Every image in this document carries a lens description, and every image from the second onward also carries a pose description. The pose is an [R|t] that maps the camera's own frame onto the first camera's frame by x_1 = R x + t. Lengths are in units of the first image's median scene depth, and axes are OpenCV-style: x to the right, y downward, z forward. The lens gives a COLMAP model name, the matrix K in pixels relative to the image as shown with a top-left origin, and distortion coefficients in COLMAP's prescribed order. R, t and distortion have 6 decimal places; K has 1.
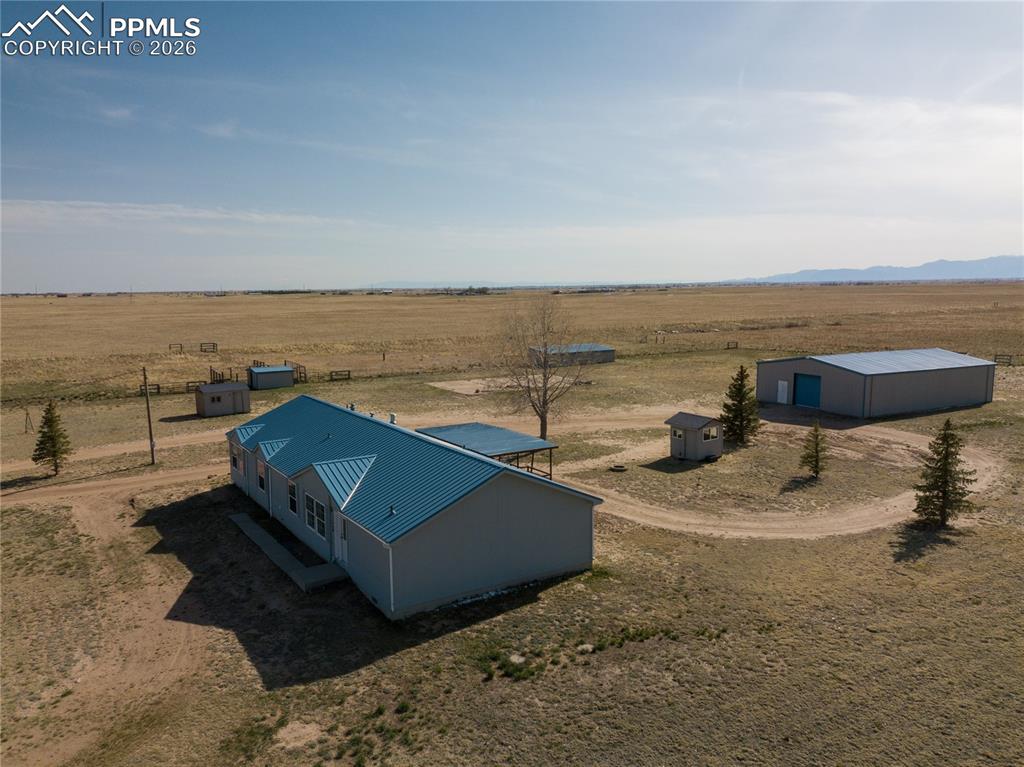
lens RADIAL K [[777.4, 0, 516.6], [0, 777.4, 385.5], [0, 0, 1]] dist [0.019023, -0.016750]
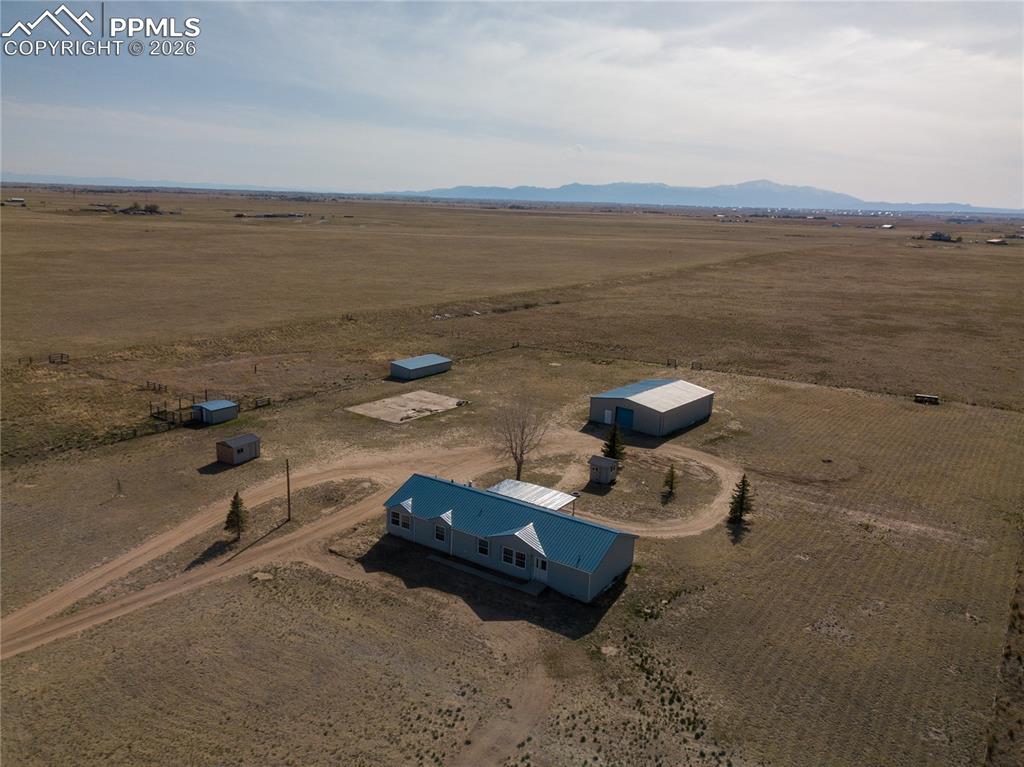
lens RADIAL K [[777.4, 0, 514.9], [0, 777.4, 381.3], [0, 0, 1]] dist [0.019023, -0.016750]
pose [[0.912410, -0.048065, 0.406444, -0.971220], [0.004480, 0.994194, 0.107512, -0.474197], [-0.409252, -0.096275, 0.907328, -0.761032]]
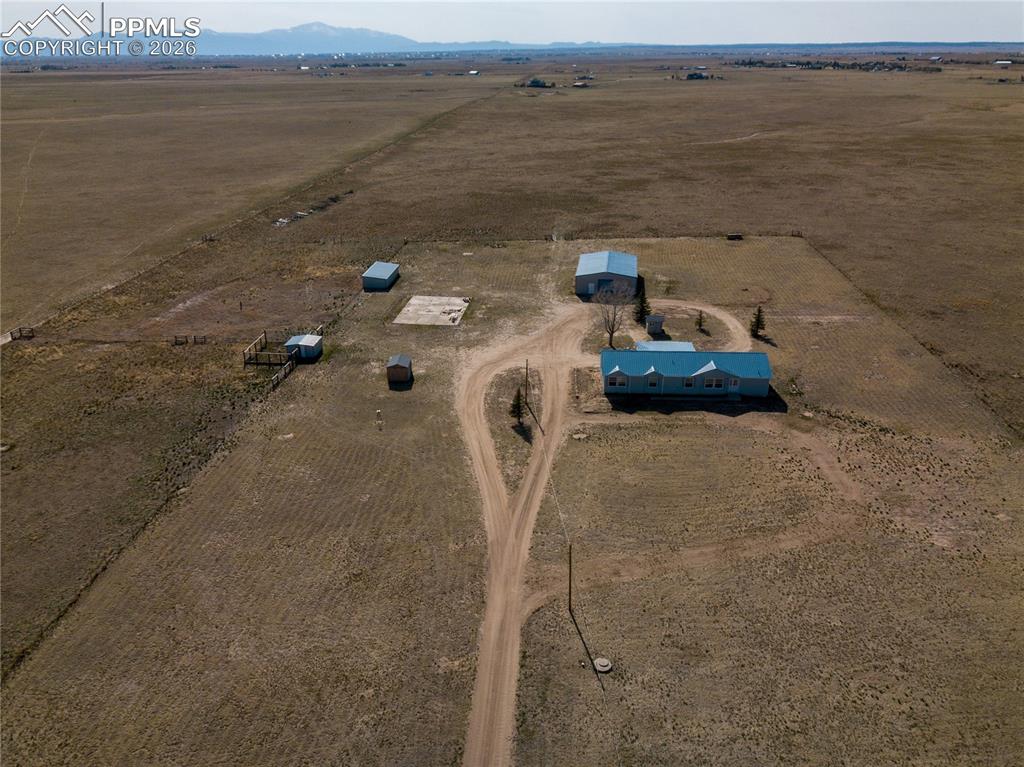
lens RADIAL K [[777.4, 0, 511.3], [0, 777.4, 380.9], [0, 0, 1]] dist [0.019023, -0.016750]
pose [[0.590309, -0.305942, 0.746950, -2.891360], [0.103214, 0.946399, 0.306065, -0.841615], [-0.800551, -0.103577, 0.590245, -0.225533]]
